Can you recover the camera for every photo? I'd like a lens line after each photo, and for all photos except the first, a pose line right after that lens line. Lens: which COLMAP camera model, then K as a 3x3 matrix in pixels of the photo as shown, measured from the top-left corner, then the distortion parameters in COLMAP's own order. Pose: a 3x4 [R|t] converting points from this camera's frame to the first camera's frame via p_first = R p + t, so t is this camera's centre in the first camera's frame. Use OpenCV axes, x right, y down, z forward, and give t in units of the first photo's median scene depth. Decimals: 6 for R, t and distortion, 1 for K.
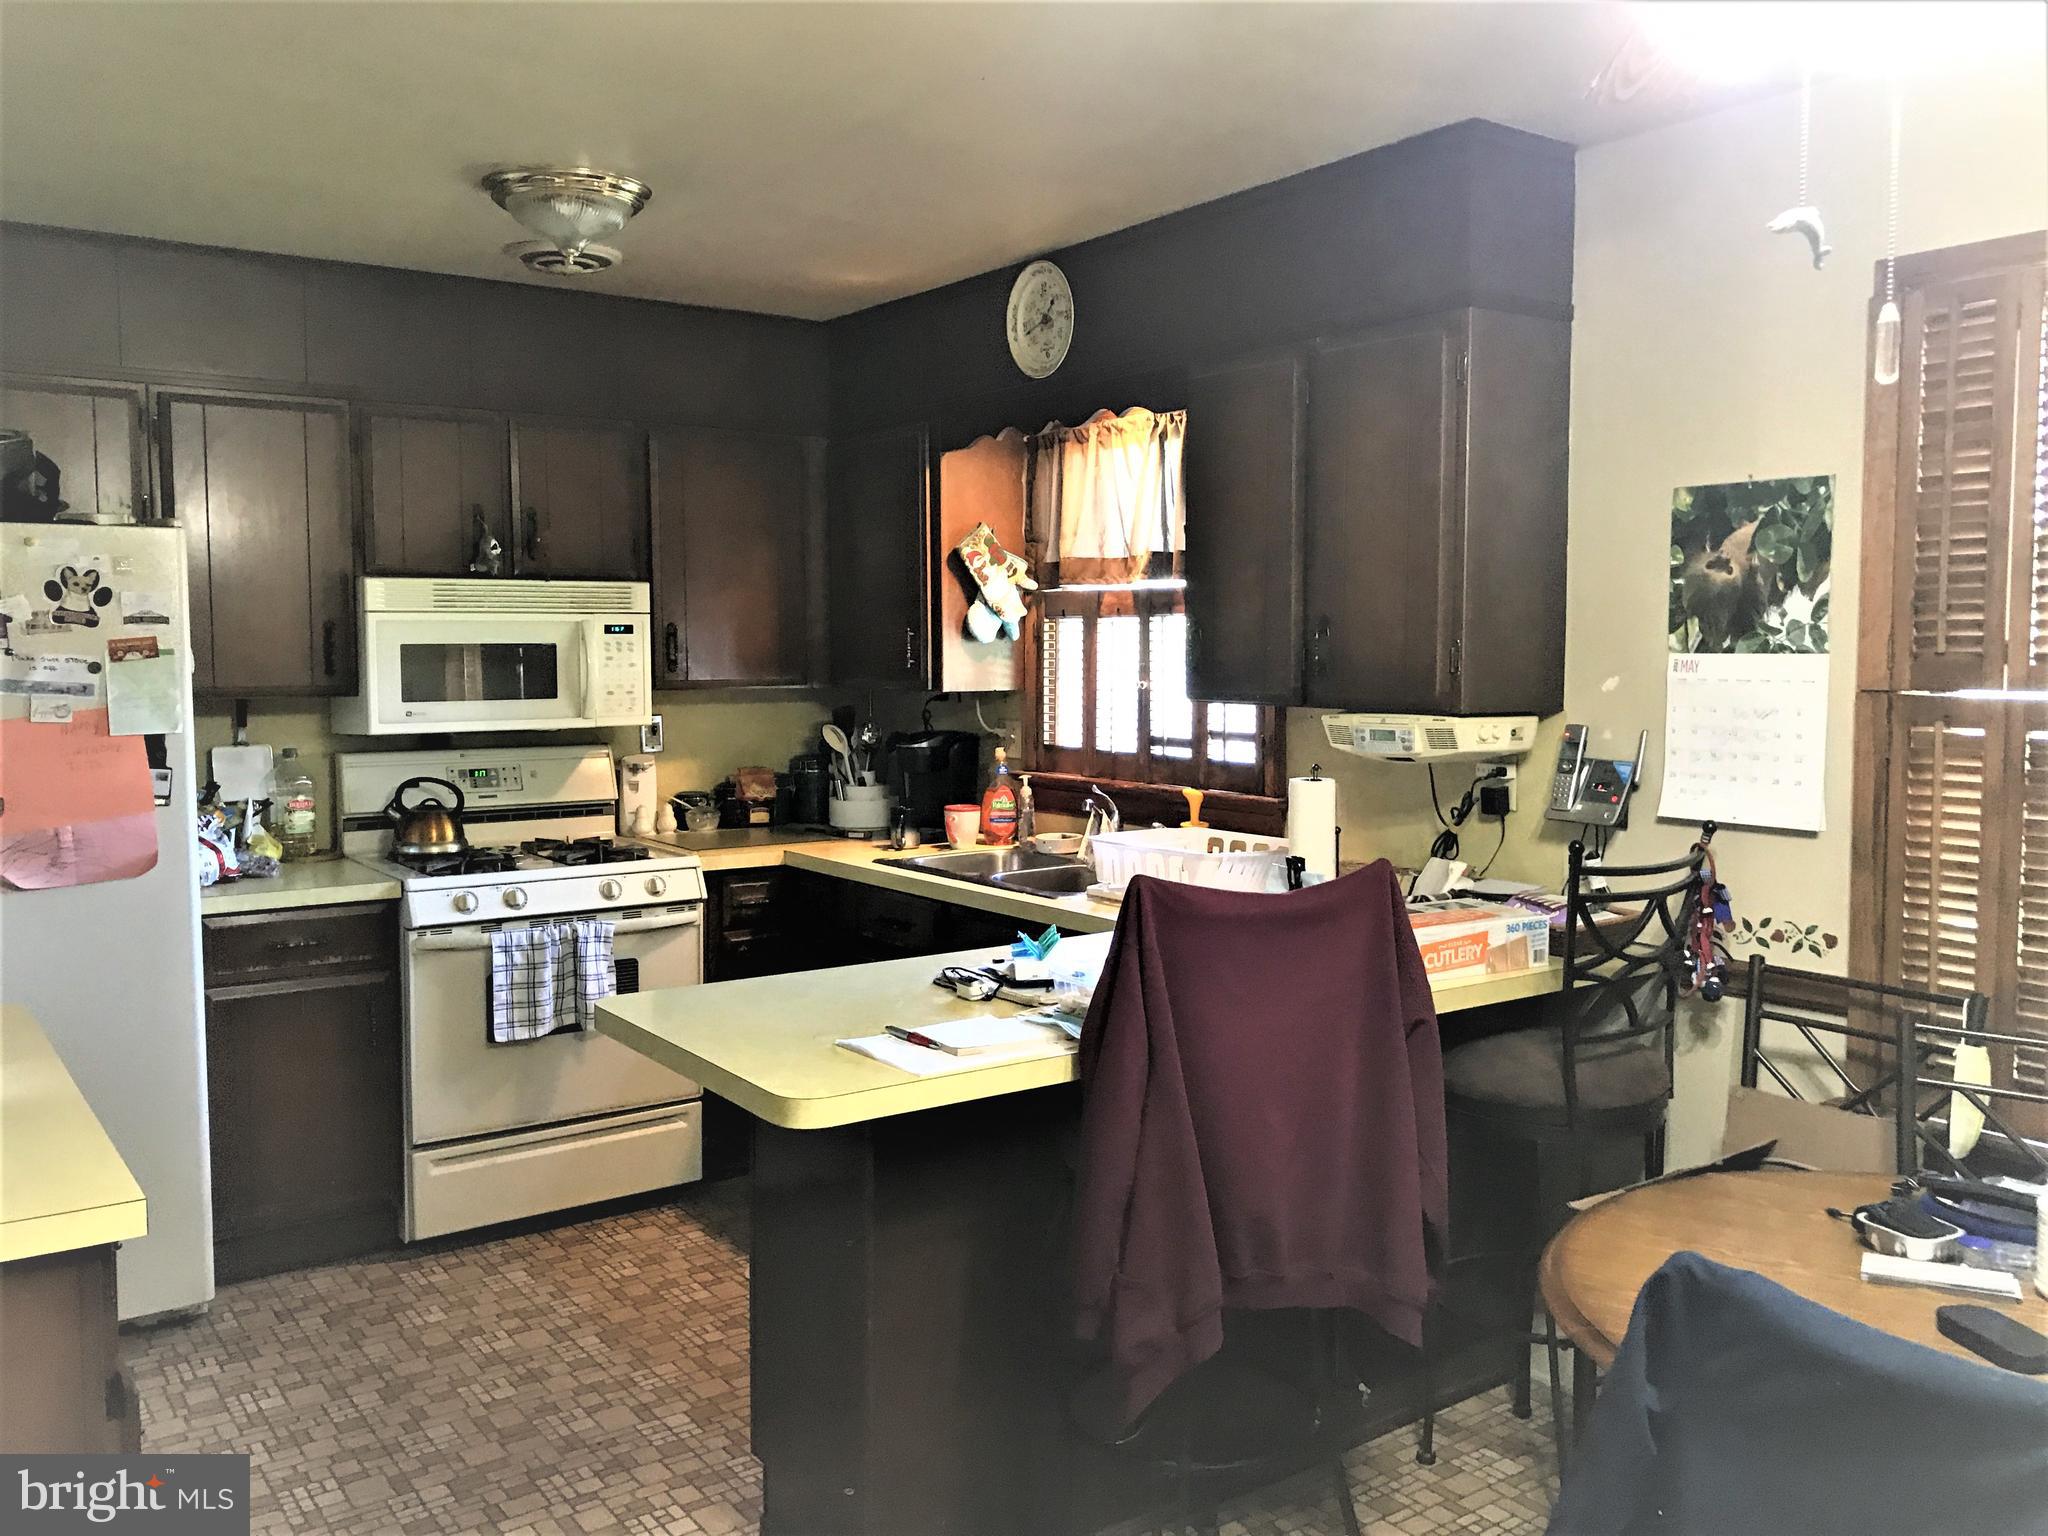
lens RADIAL K [[1694.9, 0, 1024.0], [0, 1694.9, 768.0], [0, 0, 1]] dist [0.082540, 0.000390]
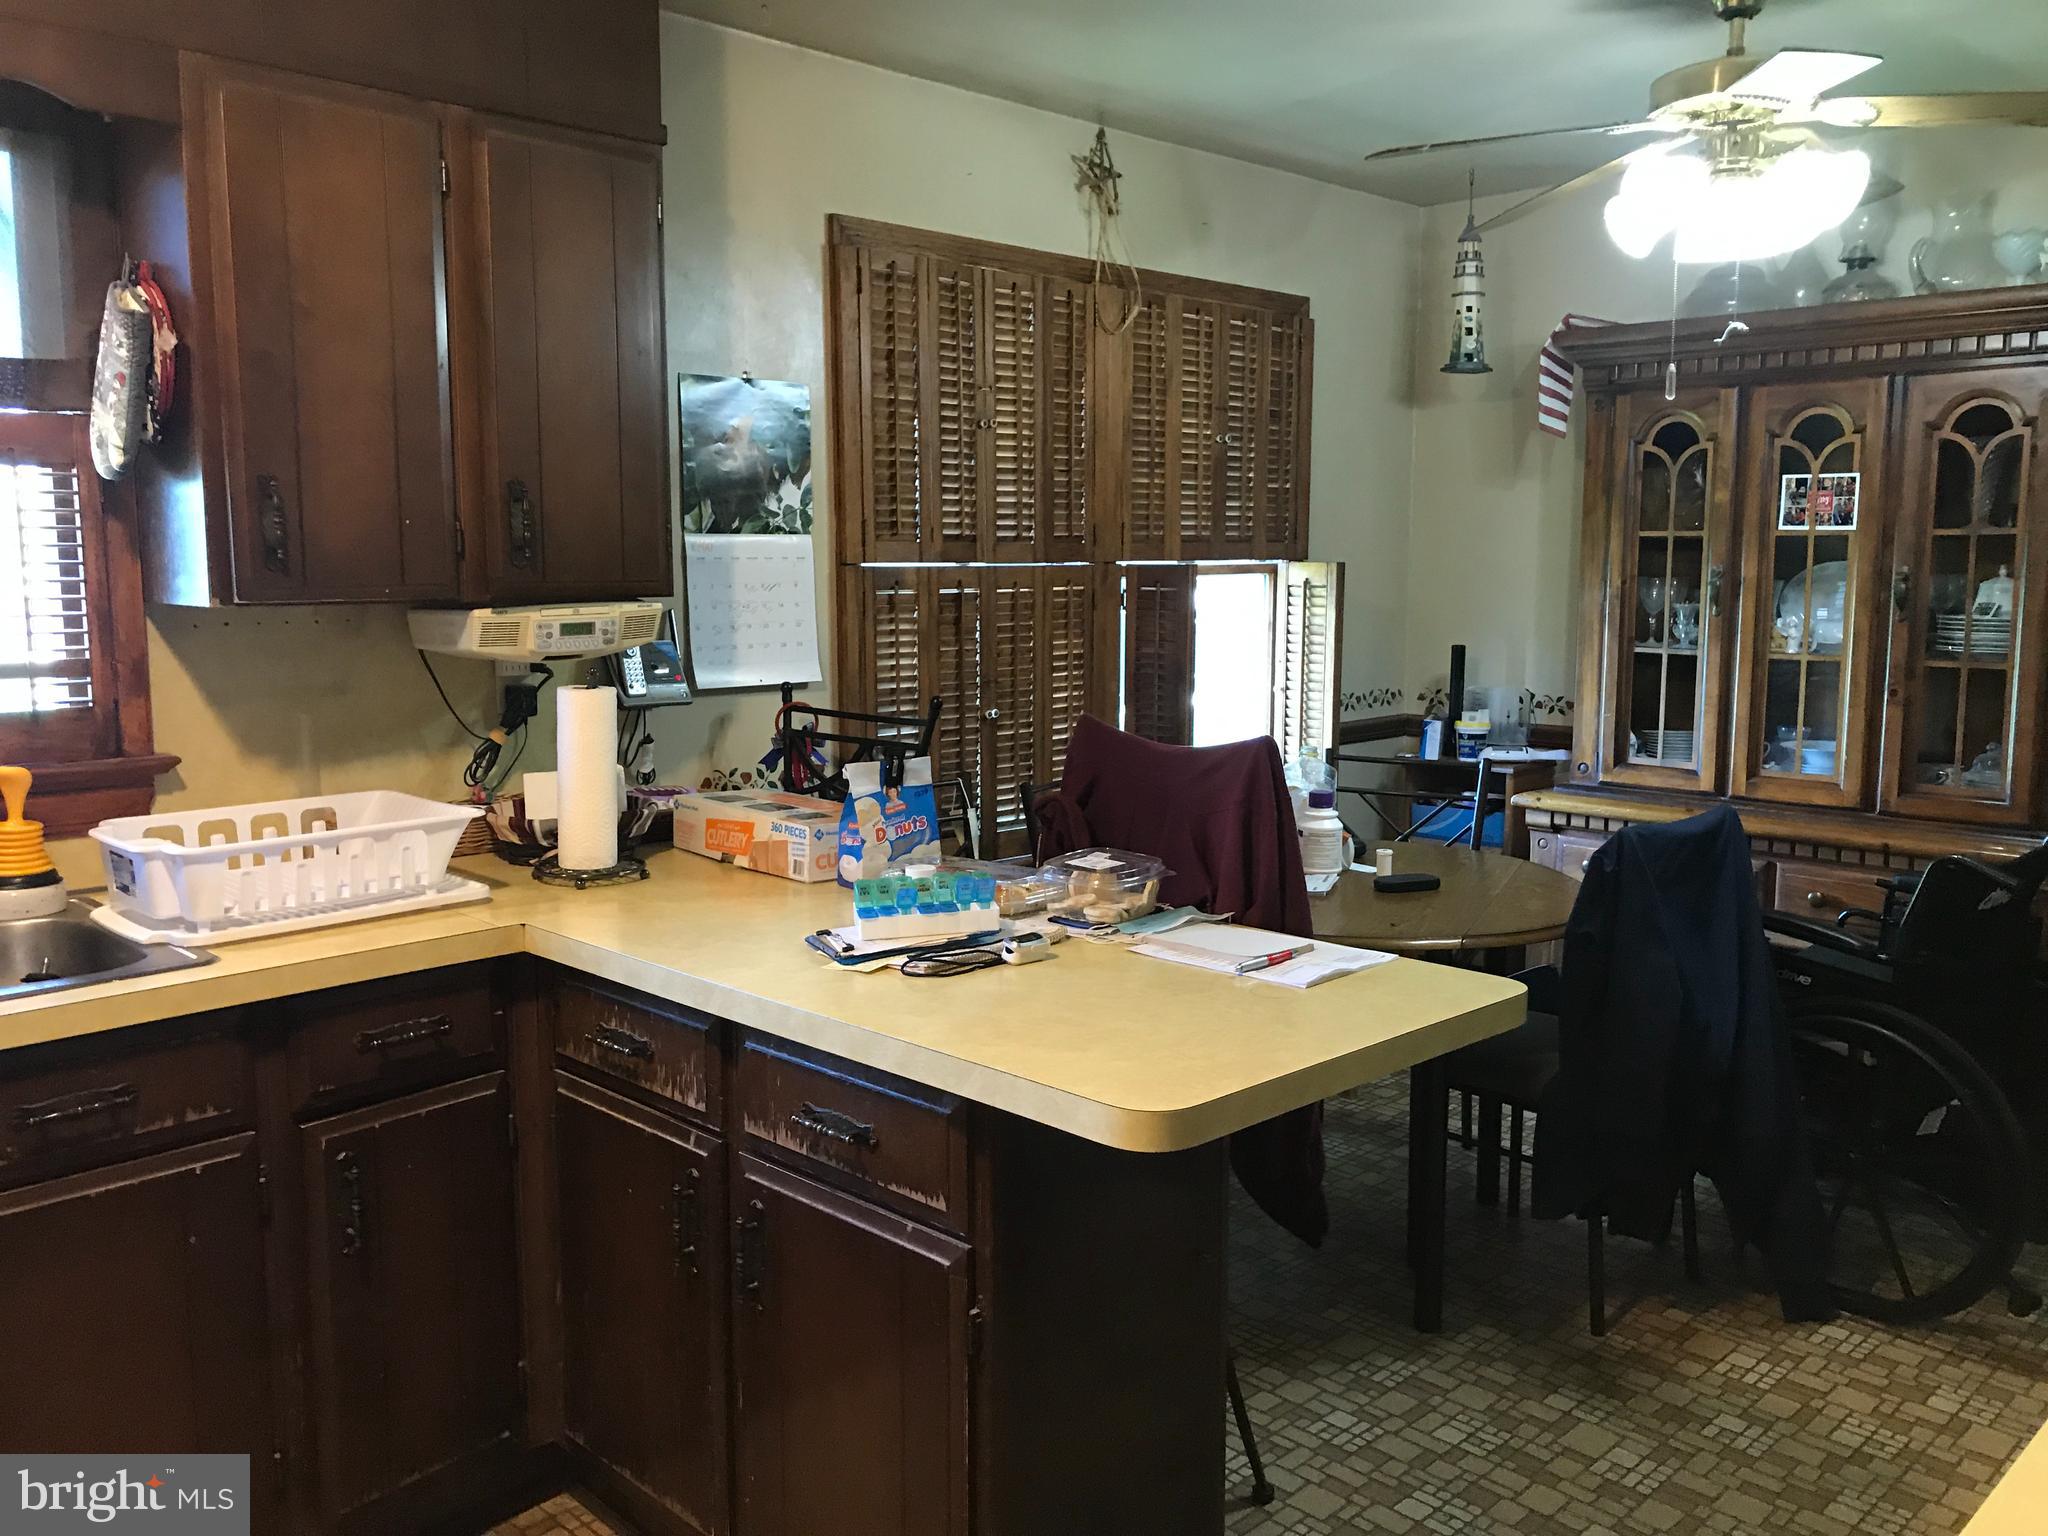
lens RADIAL K [[1682.1, 0, 1024.0], [0, 1682.1, 768.0], [0, 0, 1]] dist [0.004283, 0.002632]
pose [[-0.175333, -0.123846, 0.976689, -0.710800], [0.076530, 0.987340, 0.138935, -0.055503], [-0.981530, 0.099106, -0.163635, 1.034968]]
